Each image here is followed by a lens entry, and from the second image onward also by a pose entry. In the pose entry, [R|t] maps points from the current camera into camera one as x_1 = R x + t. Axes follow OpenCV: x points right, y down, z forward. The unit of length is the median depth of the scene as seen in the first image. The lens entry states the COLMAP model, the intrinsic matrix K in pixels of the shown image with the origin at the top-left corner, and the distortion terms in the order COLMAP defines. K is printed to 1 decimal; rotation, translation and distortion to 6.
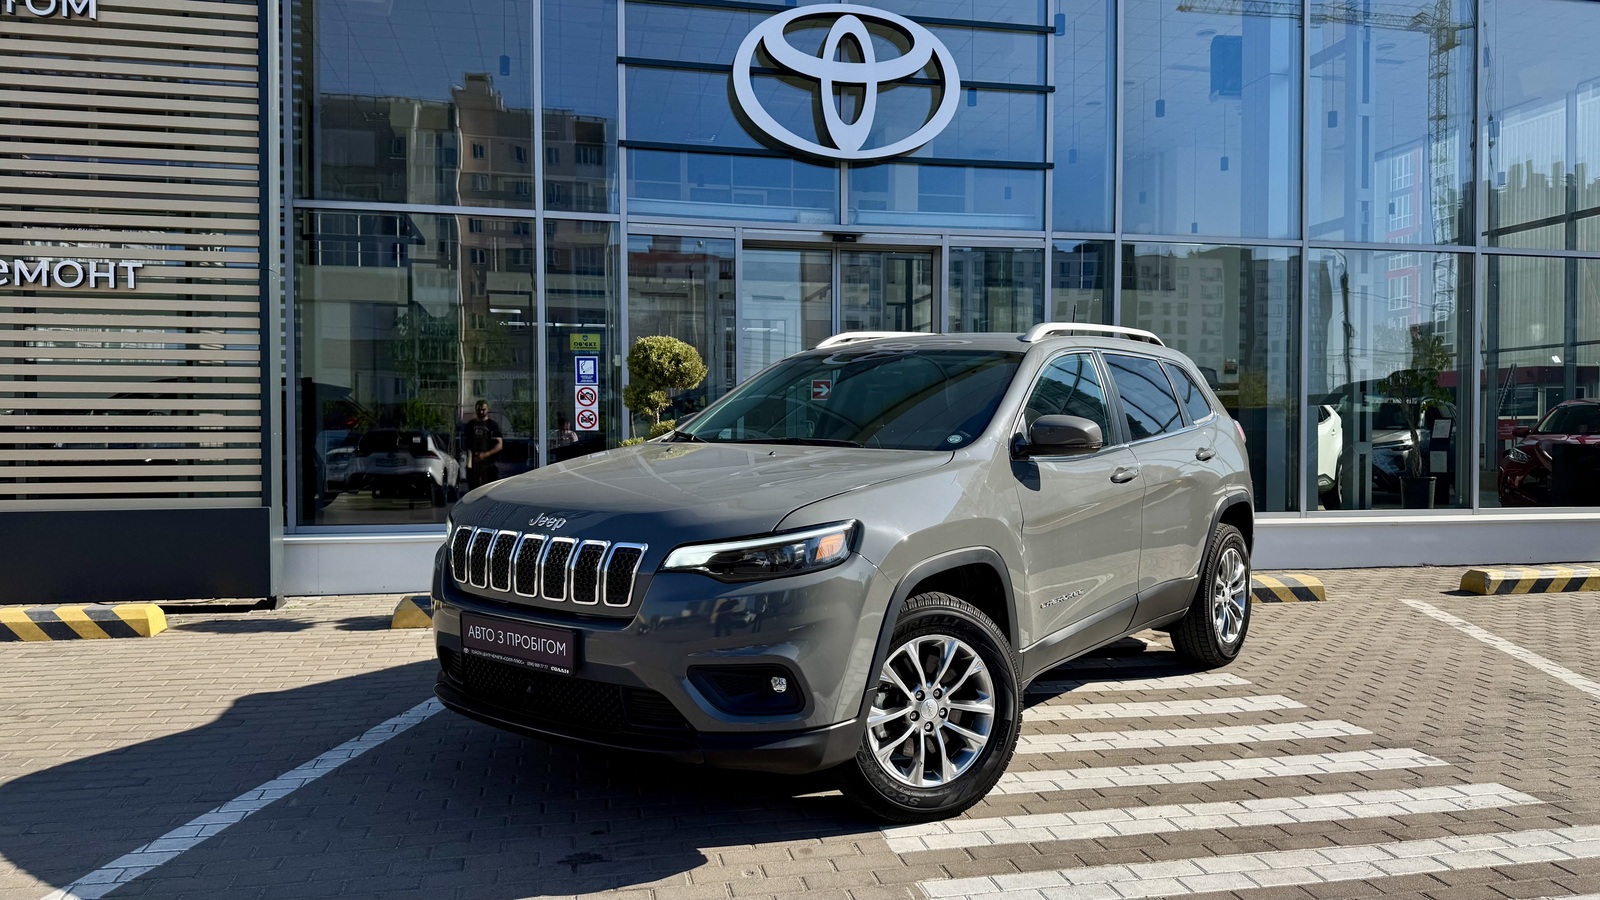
lens RADIAL K [[1119.3, 0, 795.4], [0, 1119.3, 464.2], [0, 0, 1]] dist [0.026024, -0.030403]
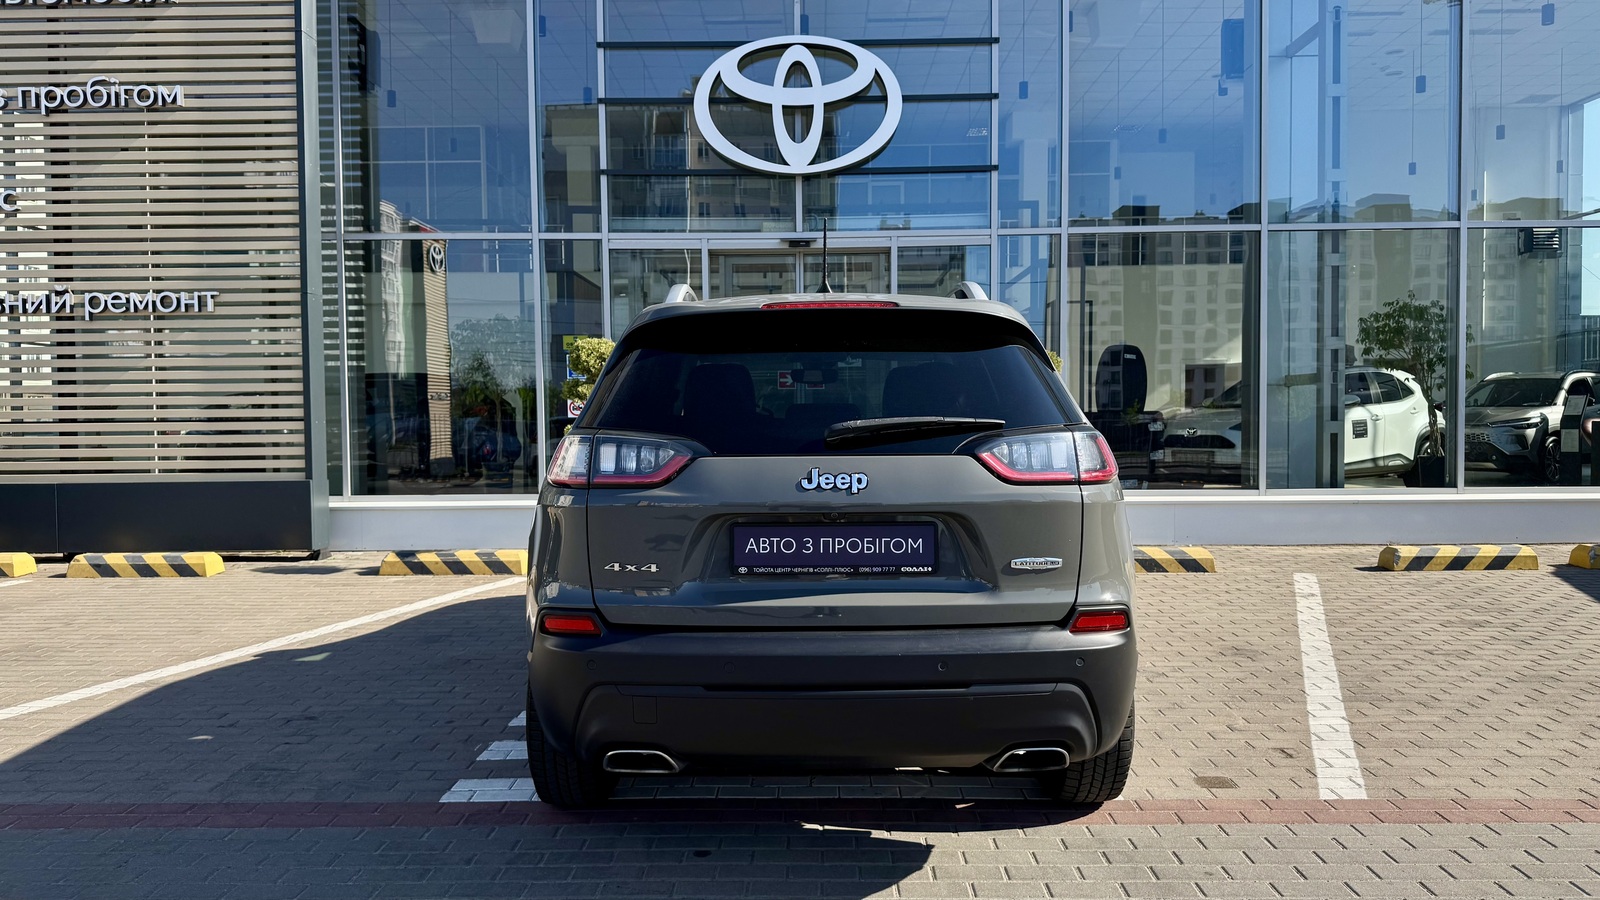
lens RADIAL K [[1119.3, 0, 794.8], [0, 1119.3, 465.4], [0, 0, 1]] dist [0.026024, -0.030403]
pose [[0.976322, -0.000114, -0.216323, 0.340373], [0.003643, 0.999867, 0.015918, 0.003144], [0.216292, -0.016330, 0.976192, -0.122416]]
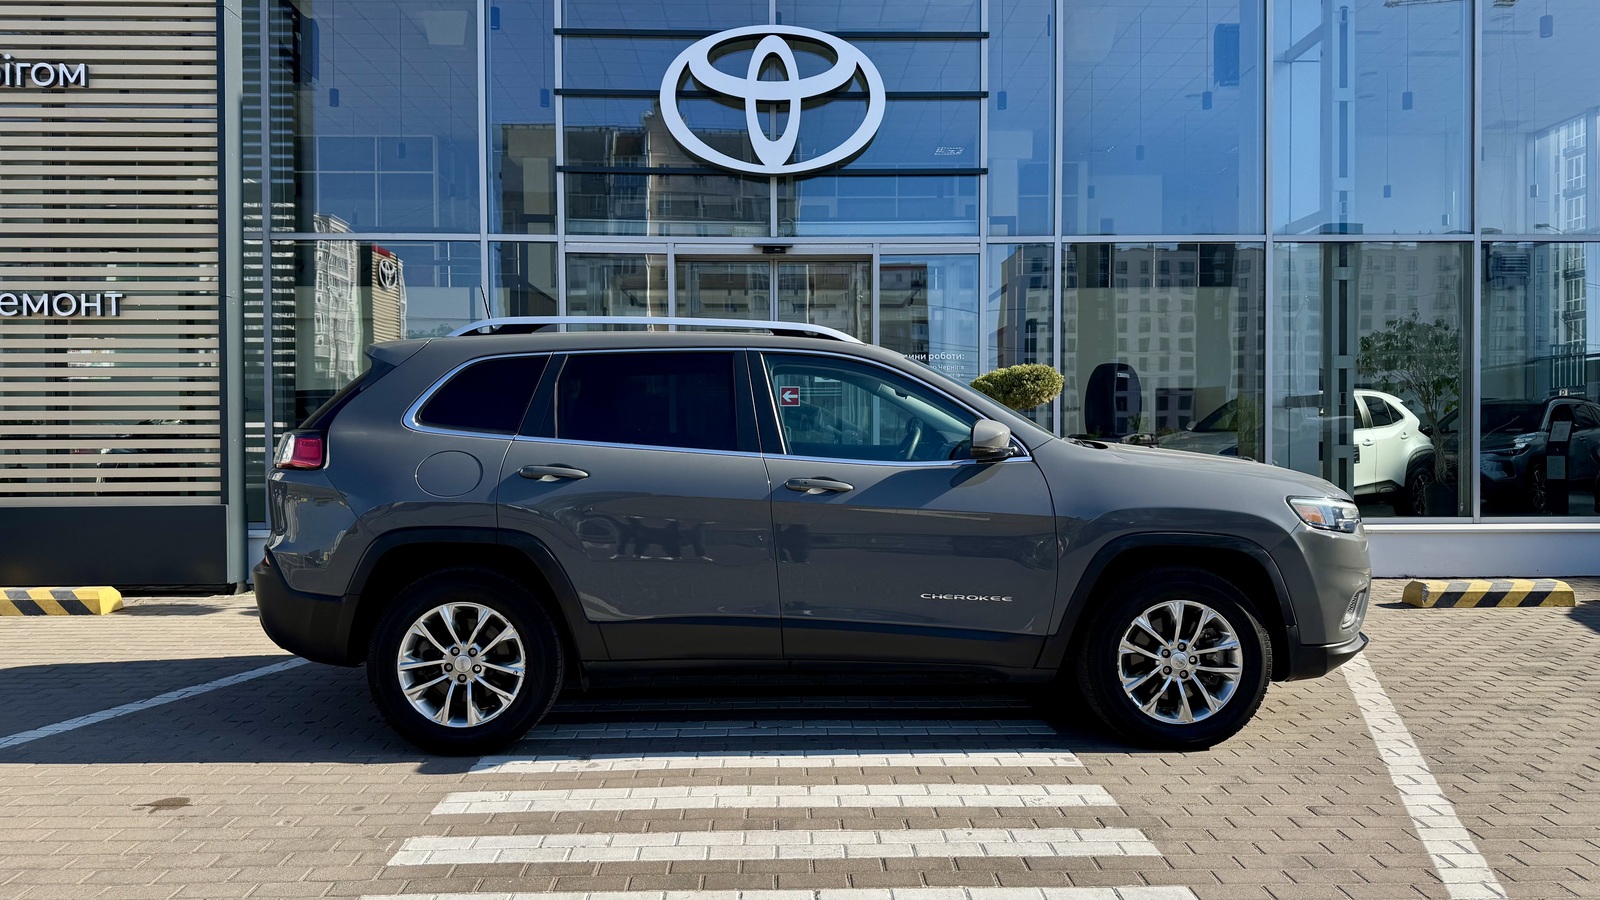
lens RADIAL K [[1119.3, 0, 796.2], [0, 1119.3, 460.5], [0, 0, 1]] dist [0.026024, -0.030403]
pose [[0.984145, -0.000905, -0.177365, 0.298682], [-0.000836, 0.999952, -0.009743, 0.003636], [0.177366, 0.009736, 0.984097, -0.015892]]
